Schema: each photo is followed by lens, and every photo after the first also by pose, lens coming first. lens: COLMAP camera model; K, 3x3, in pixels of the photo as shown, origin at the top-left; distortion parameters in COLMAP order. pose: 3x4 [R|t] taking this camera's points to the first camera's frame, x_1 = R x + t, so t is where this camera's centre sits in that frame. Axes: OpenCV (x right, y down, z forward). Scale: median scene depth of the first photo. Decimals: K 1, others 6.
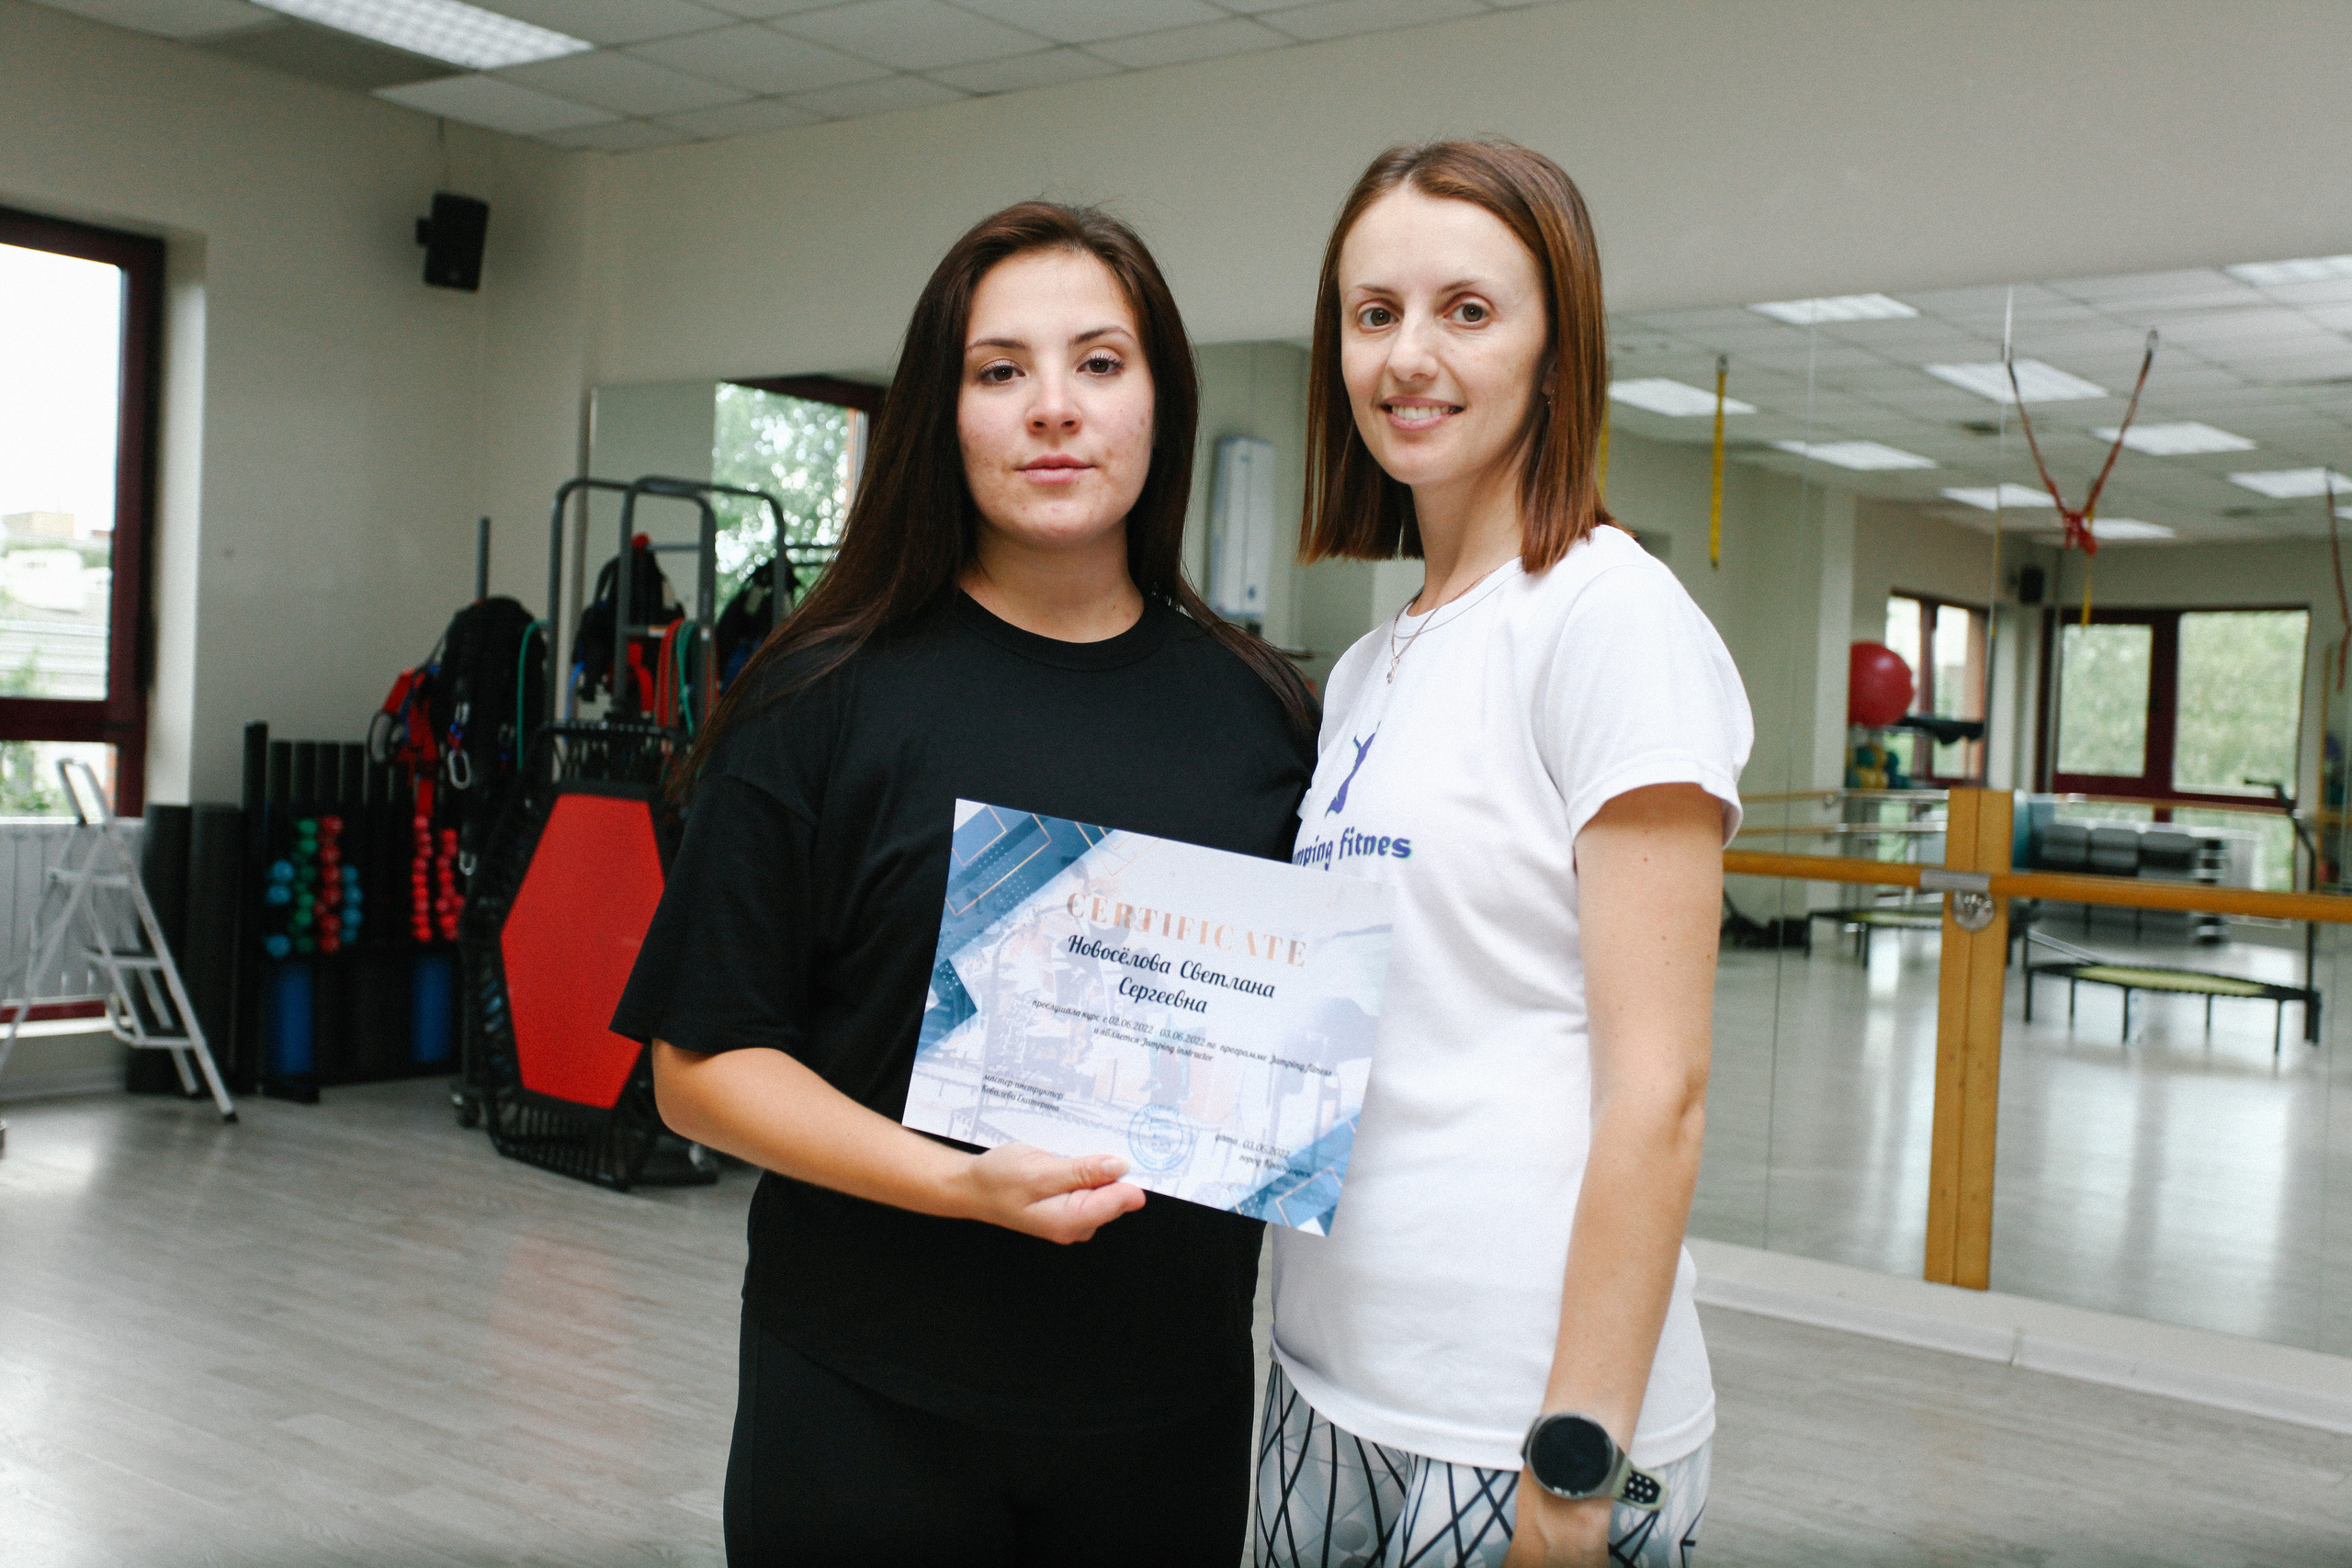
lens RADIAL K [[2489.7, 0, 1176.0], [0, 2489.7, 784.0], [0, 0, 1]] dist [0.011256, 0.131868]
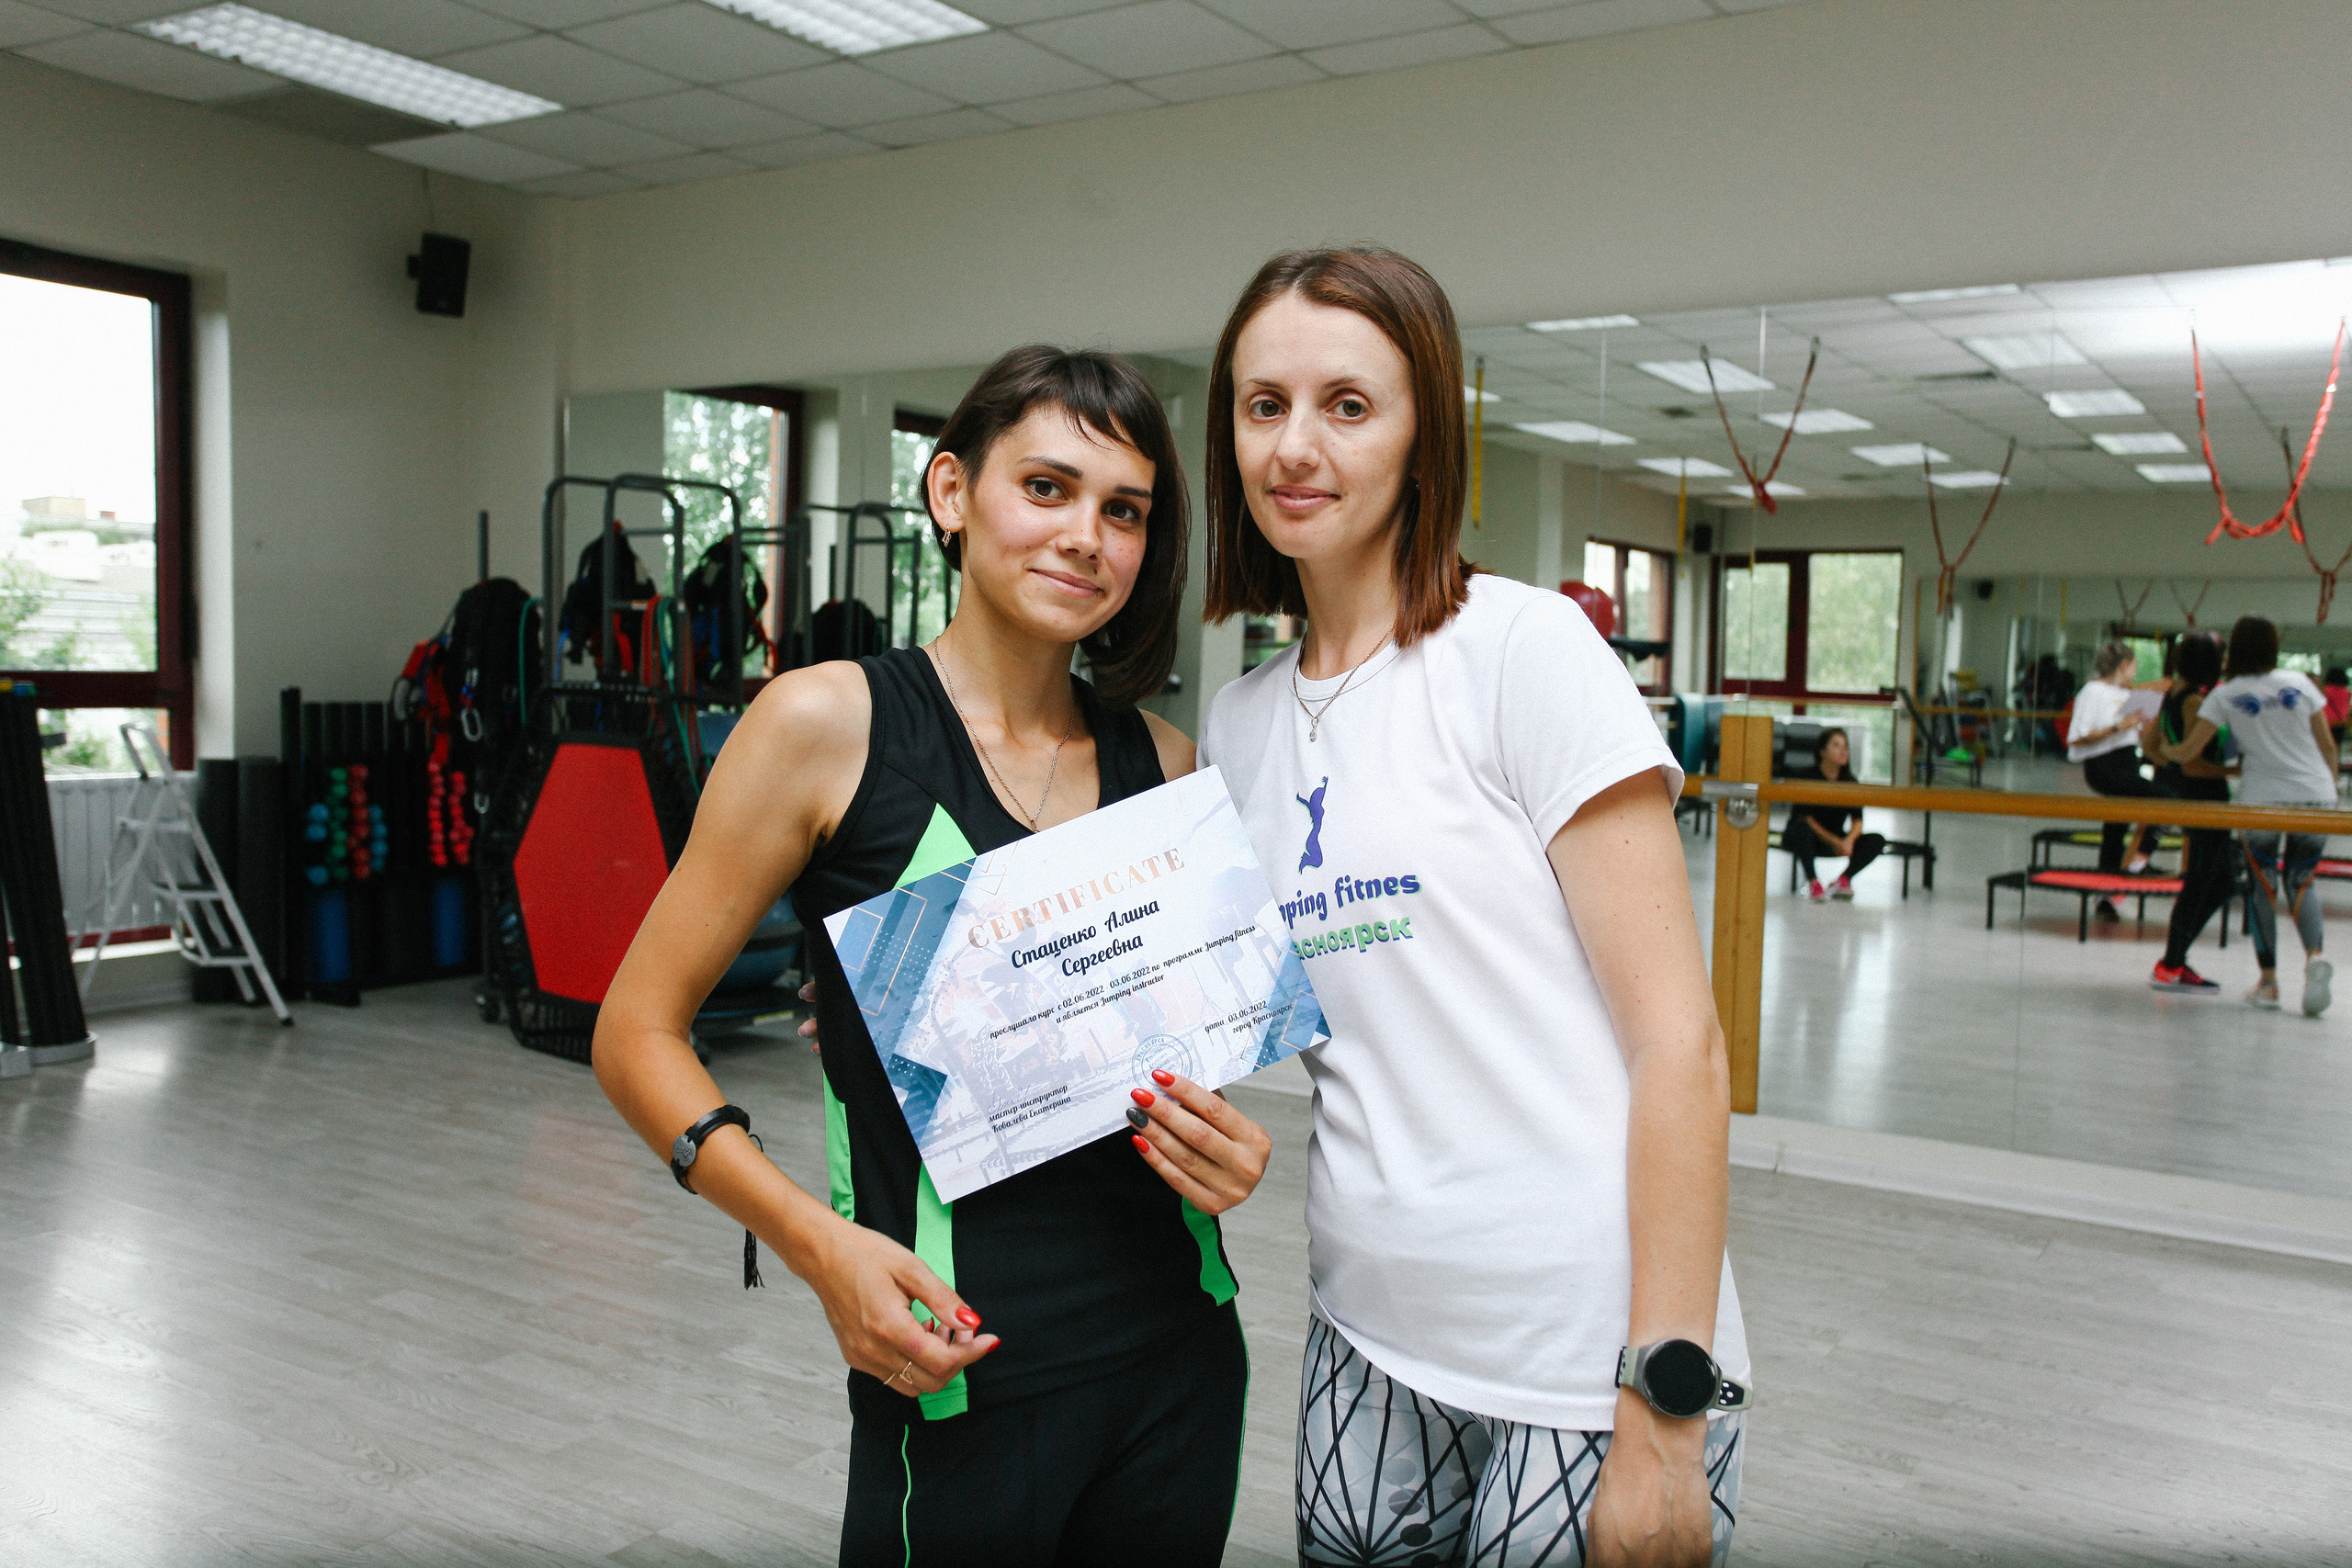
lens RADIAL K [[1977.1, 0, 1176.0], [0, 1977.1, 784.0], [0, 0, 1]] dist [-0.014997, 0.078514]
pose [[0.996054, -0.029674, 0.083641, -0.031171], [0.025938, 0.998632, 0.045402, -0.011086], [-0.084874, -0.043054, 0.995461, 0.032085]]
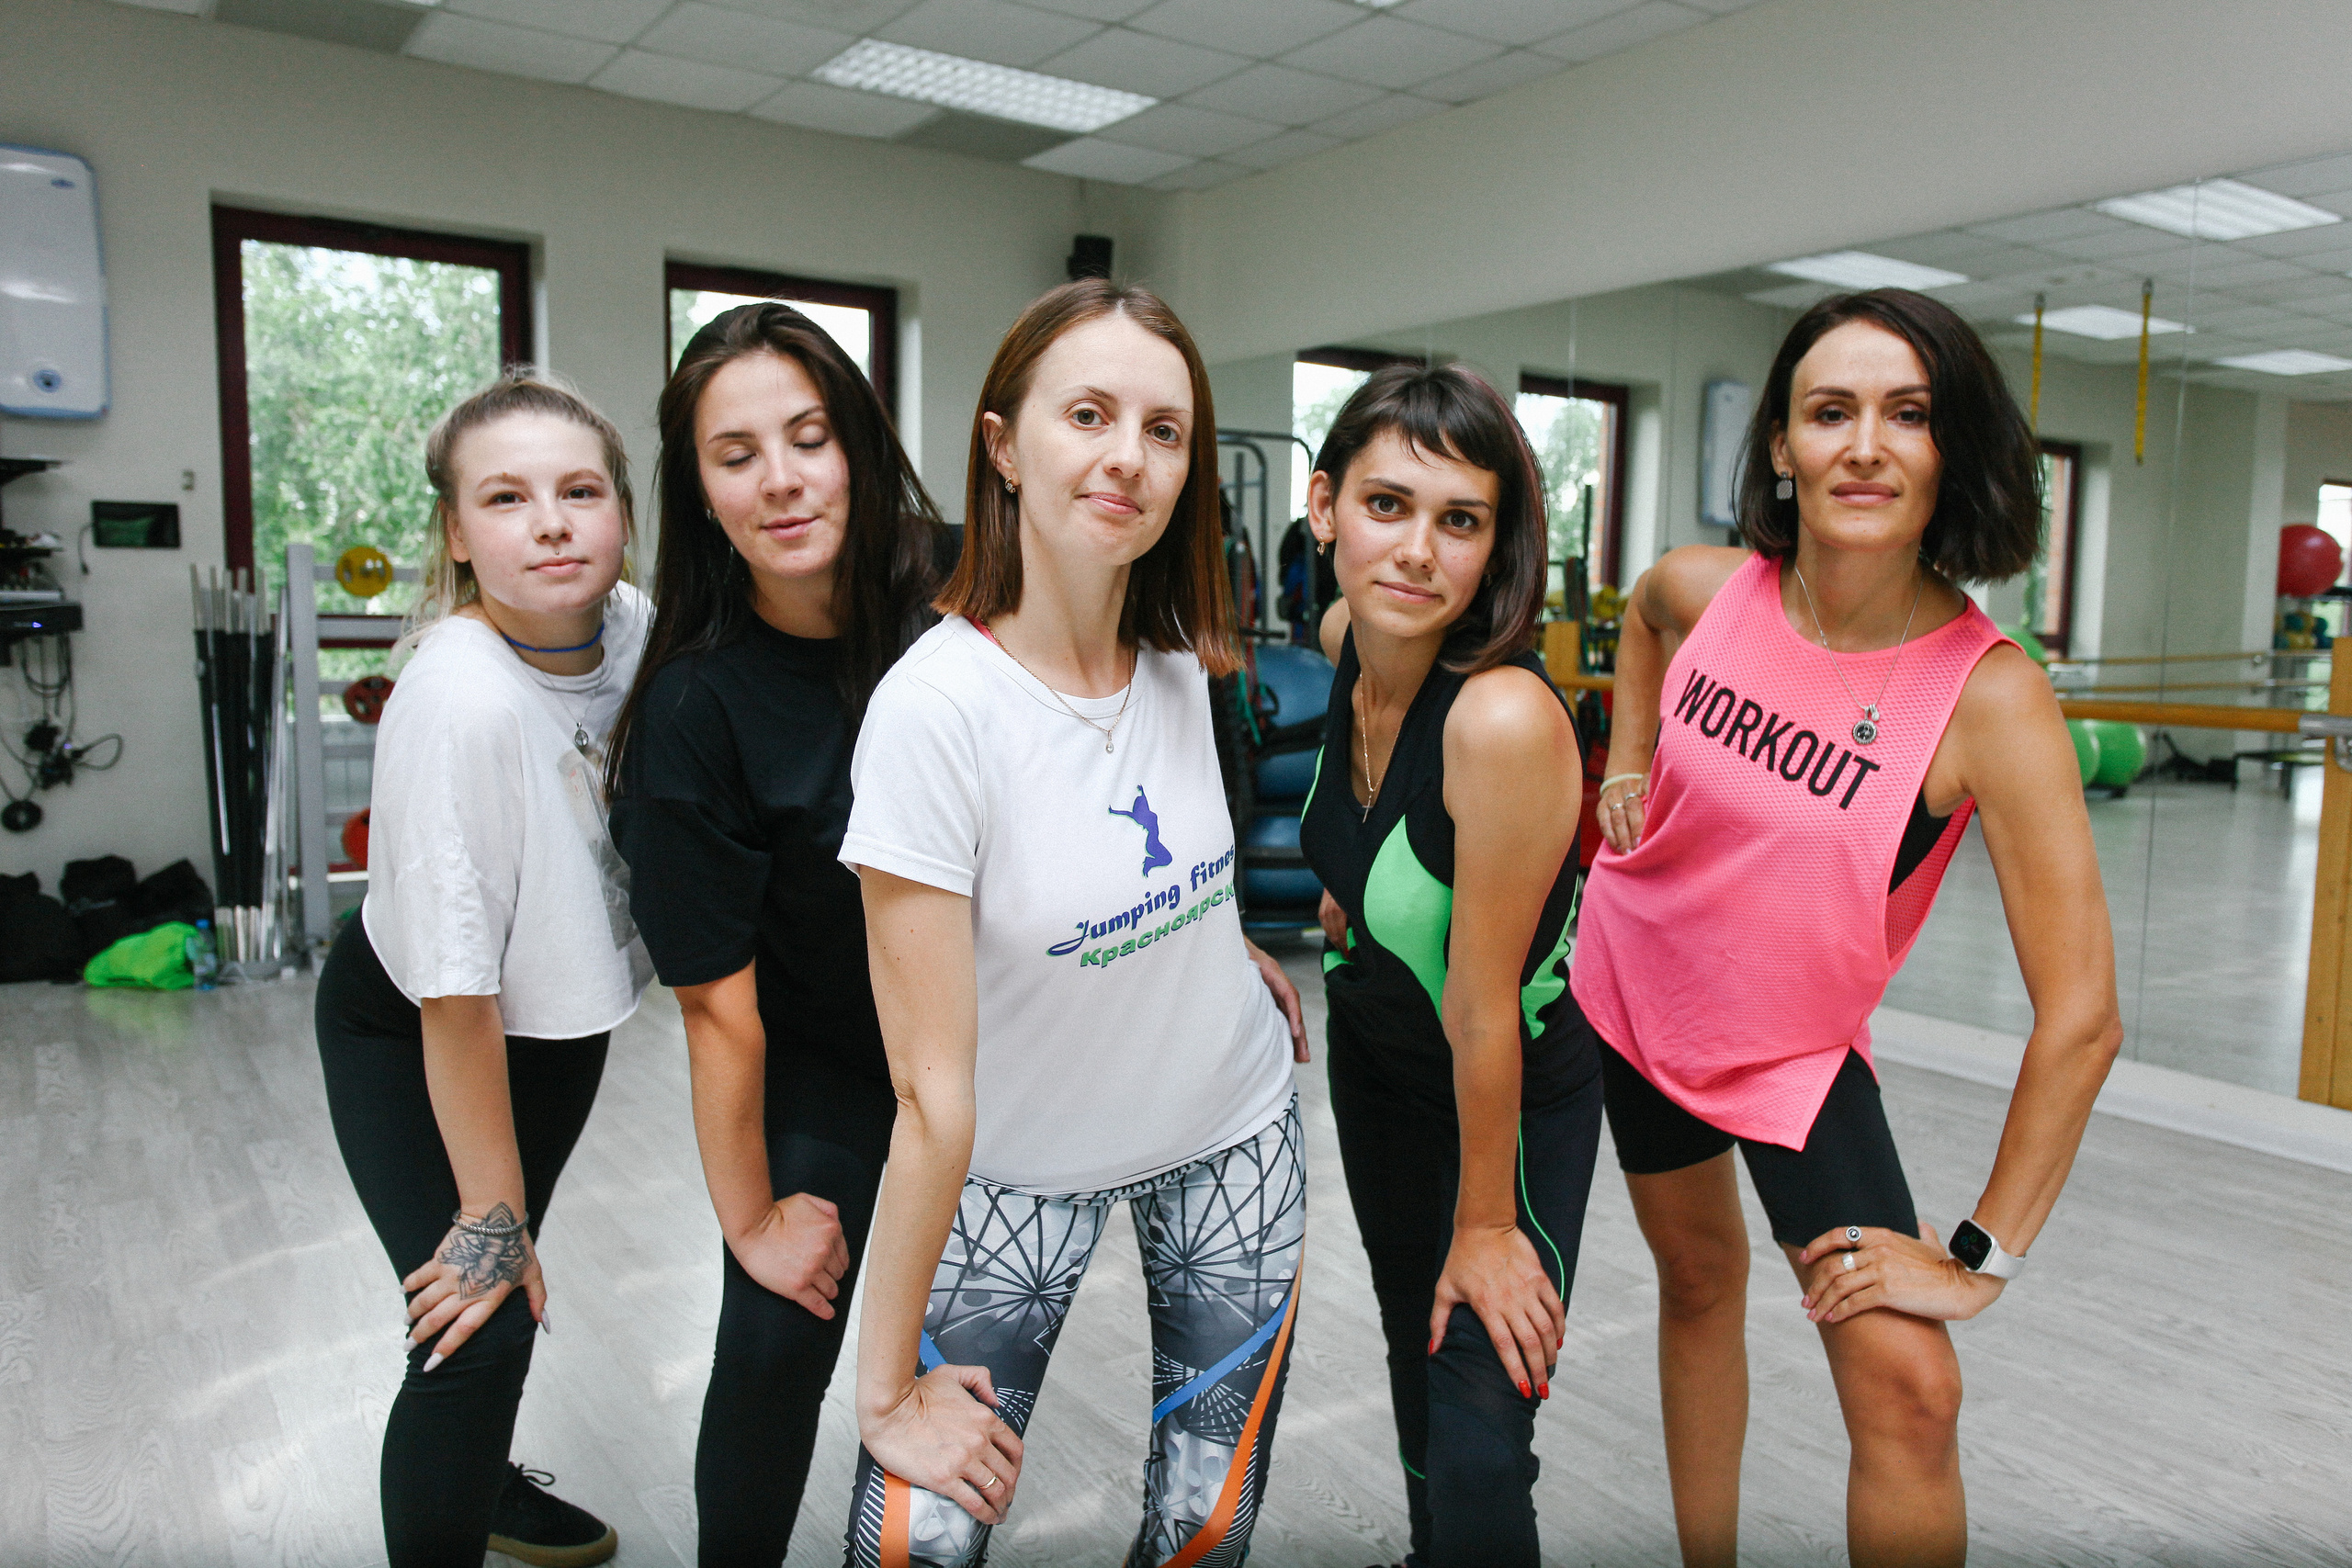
lens RADIAL K [[1732.8, 0, 1176.0], [0, 1732.8, 784.0], [0, 0, 1]] dist [-0.051212, 0.076264]
pose [[0.950849, -0.002212, -0.309648, 0.051250], [0.022866, 0.997746, 0.063086, 0.004522], [0.308811, -0.067066, 0.948756, 0.116578]]
